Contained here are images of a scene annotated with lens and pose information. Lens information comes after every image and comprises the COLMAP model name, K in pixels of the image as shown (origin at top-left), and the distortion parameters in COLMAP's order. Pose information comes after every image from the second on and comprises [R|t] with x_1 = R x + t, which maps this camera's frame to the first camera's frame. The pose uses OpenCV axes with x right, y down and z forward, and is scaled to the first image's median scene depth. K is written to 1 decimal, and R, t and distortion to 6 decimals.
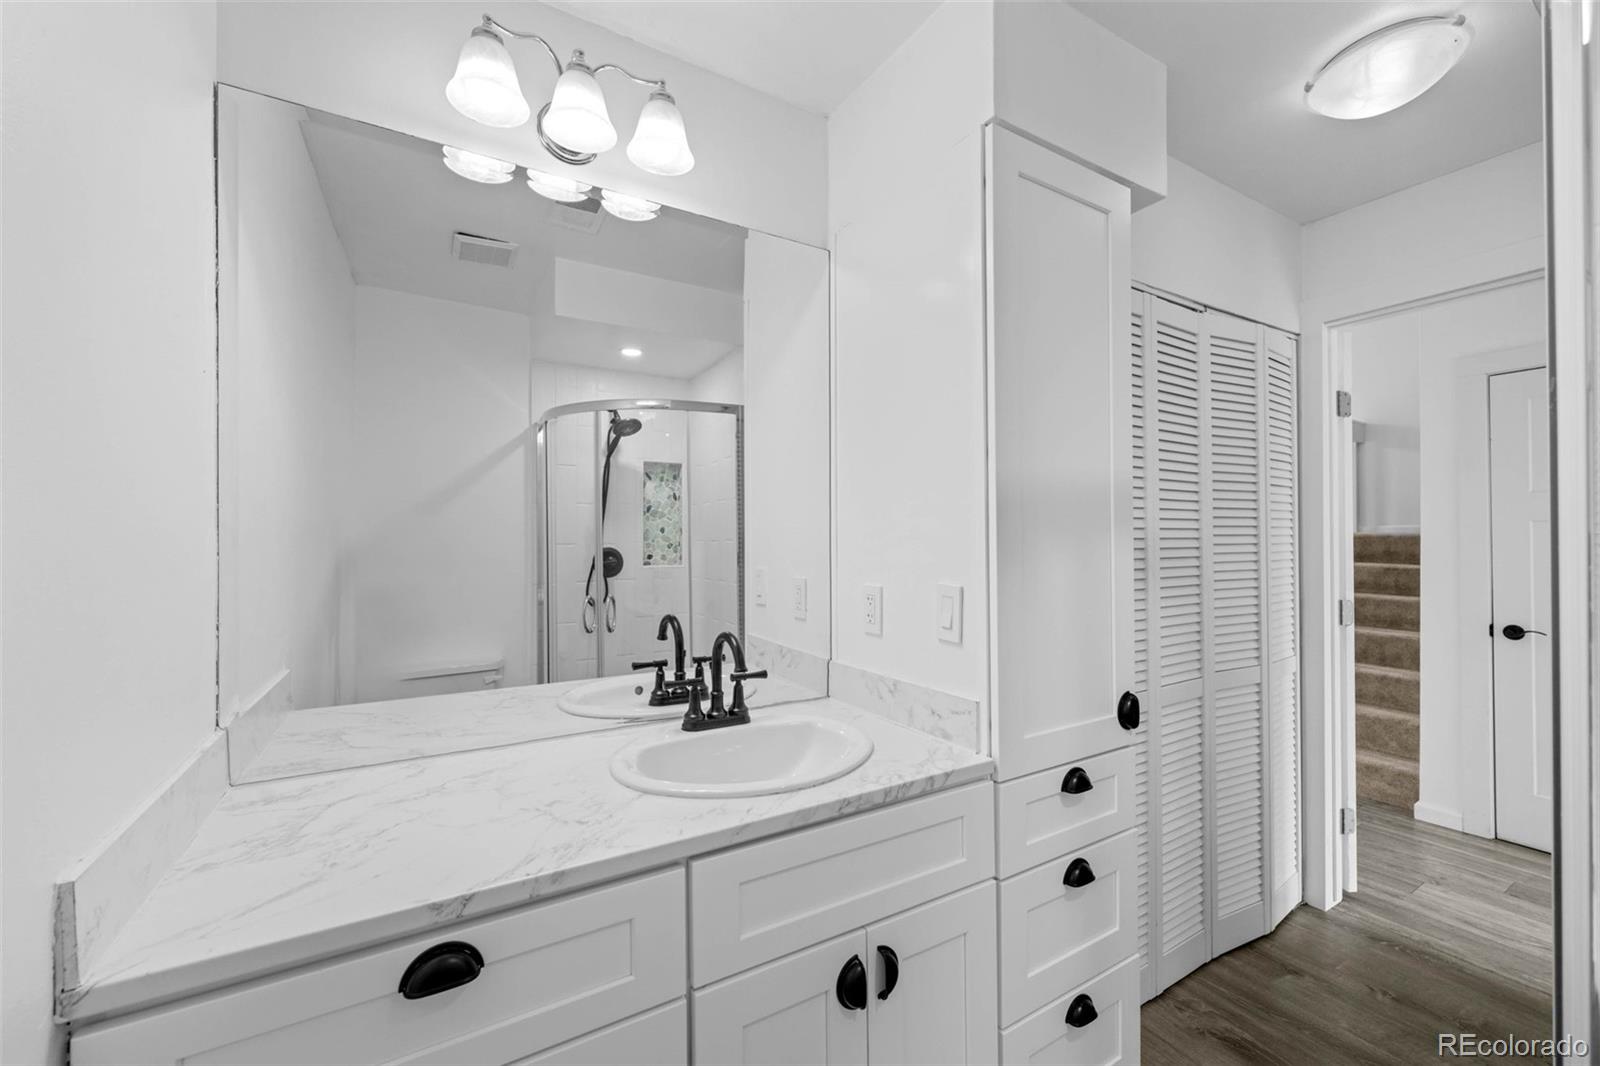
lens RADIAL K [[655.1, 0, 804.5], [0, 655.1, 528.2], [0, 0, 1]] dist [-0.001938, -0.000328]
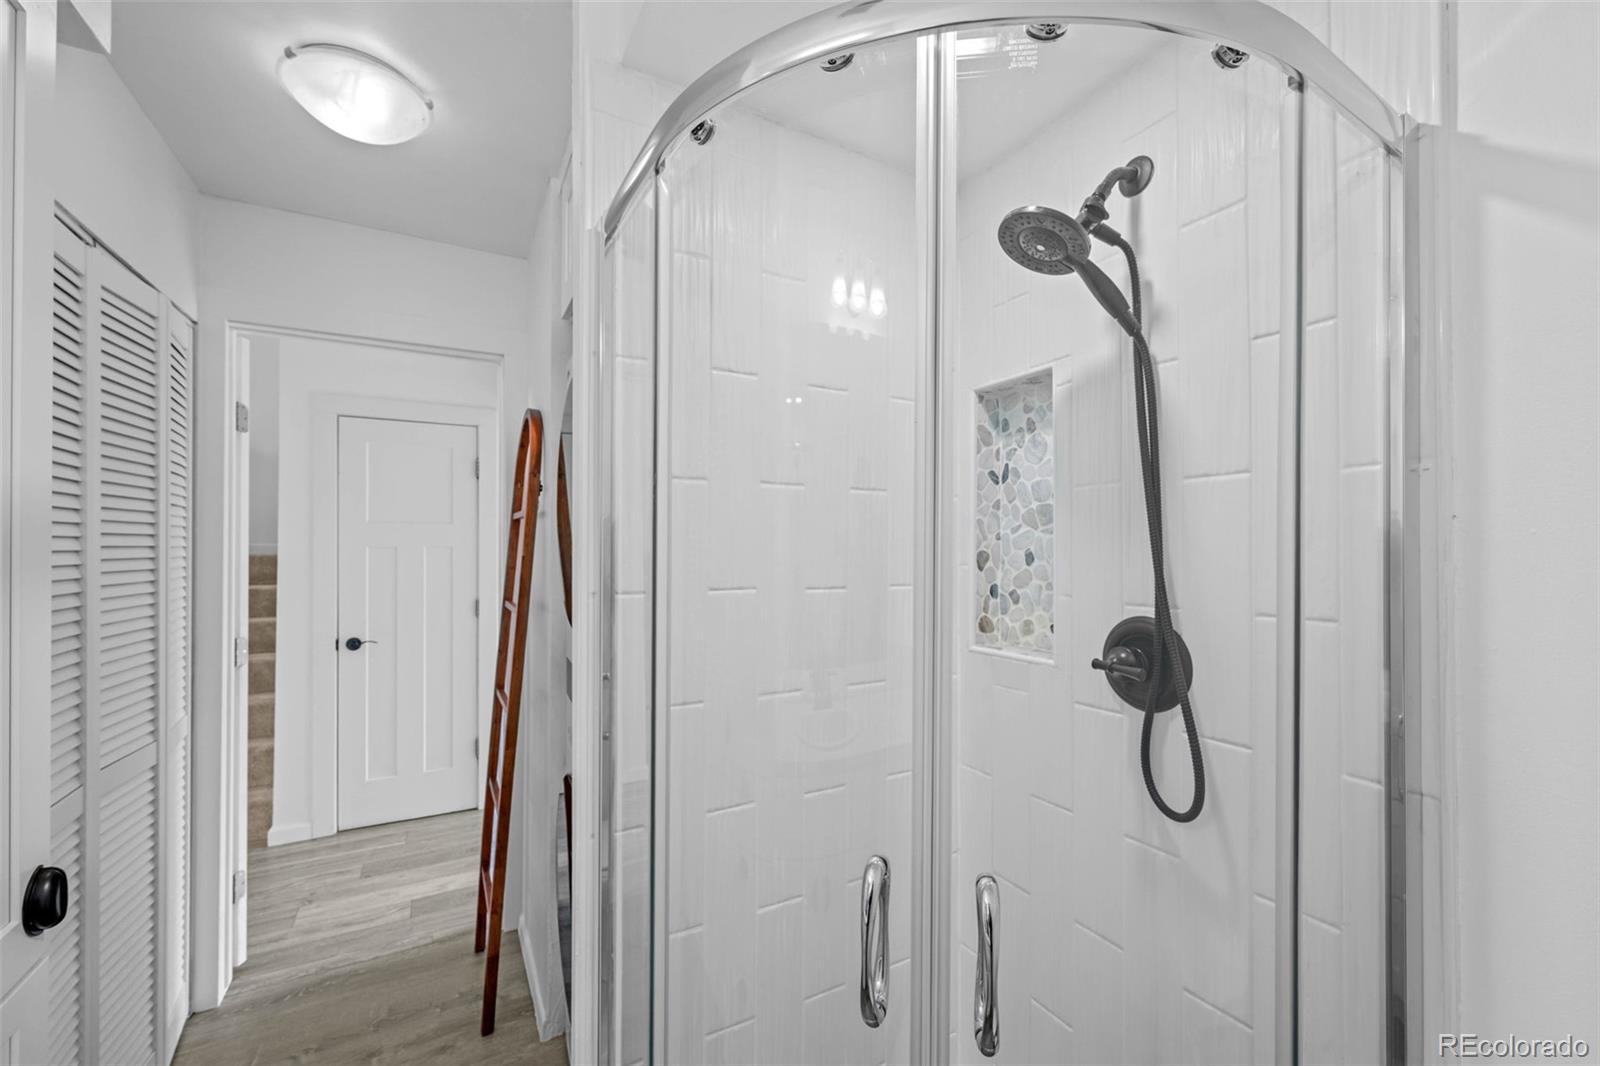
lens RADIAL K [[649.5, 0, 800.5], [0, 649.5, 538.3], [0, 0, 1]] dist [-0.000699, -0.000379]
pose [[0.030732, 0.016742, 0.999387, -0.037276], [-0.020039, 0.999669, -0.016130, -0.027563], [-0.999327, -0.019531, 0.031057, 0.218608]]
